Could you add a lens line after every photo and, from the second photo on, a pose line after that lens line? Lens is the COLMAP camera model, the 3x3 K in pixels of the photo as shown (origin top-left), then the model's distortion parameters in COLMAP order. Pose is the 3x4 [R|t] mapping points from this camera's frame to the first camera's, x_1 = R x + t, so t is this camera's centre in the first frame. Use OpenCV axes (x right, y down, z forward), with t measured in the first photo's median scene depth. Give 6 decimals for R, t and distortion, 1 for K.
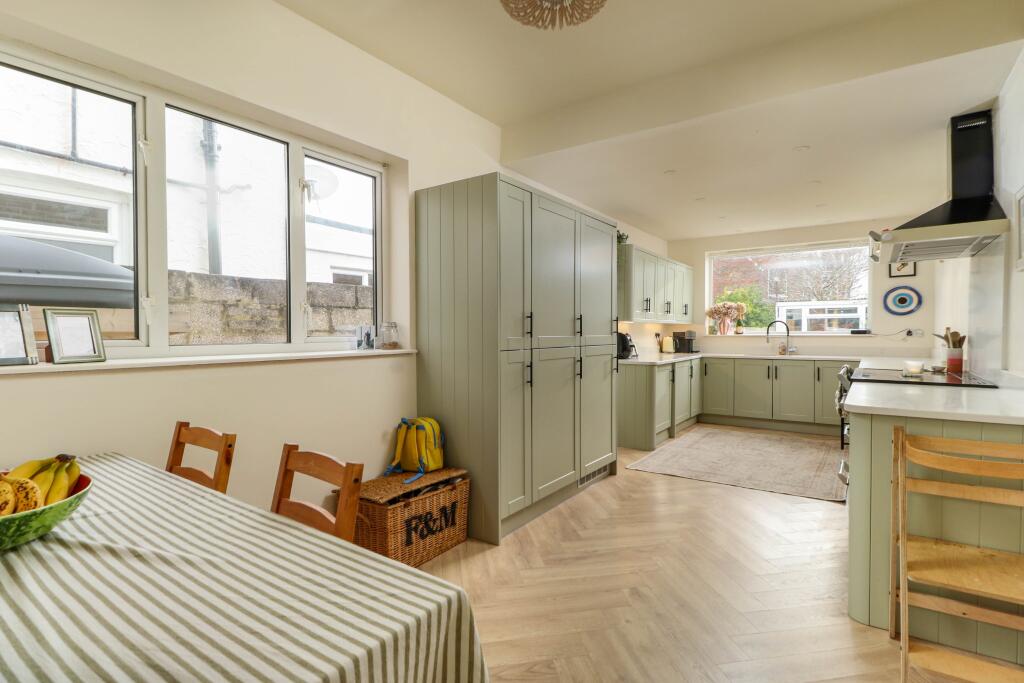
lens RADIAL K [[385.2, 0, 512.0], [0, 385.2, 341.5], [0, 0, 1]] dist [0.000953, 0.000062]
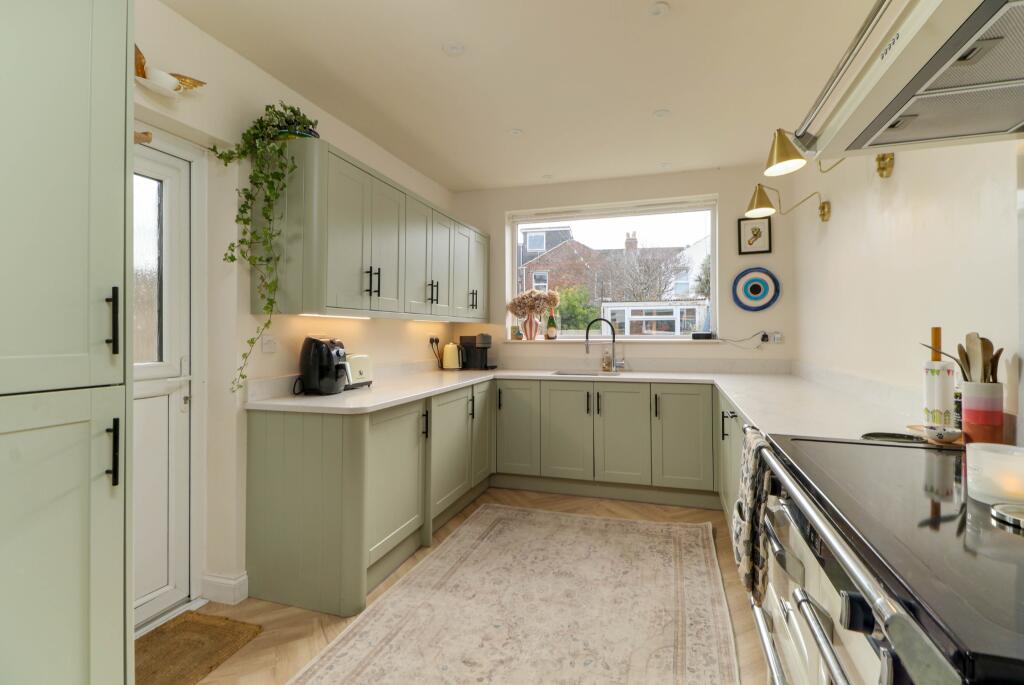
lens RADIAL K [[470.9, 0, 512.0], [0, 470.9, 342.5], [0, 0, 1]] dist [-0.000914, -0.000071]
pose [[0.916667, -0.007588, 0.399581, 0.235232], [0.011044, 0.999919, -0.006347, -0.010472], [-0.399500, 0.010231, 0.916676, 0.331770]]
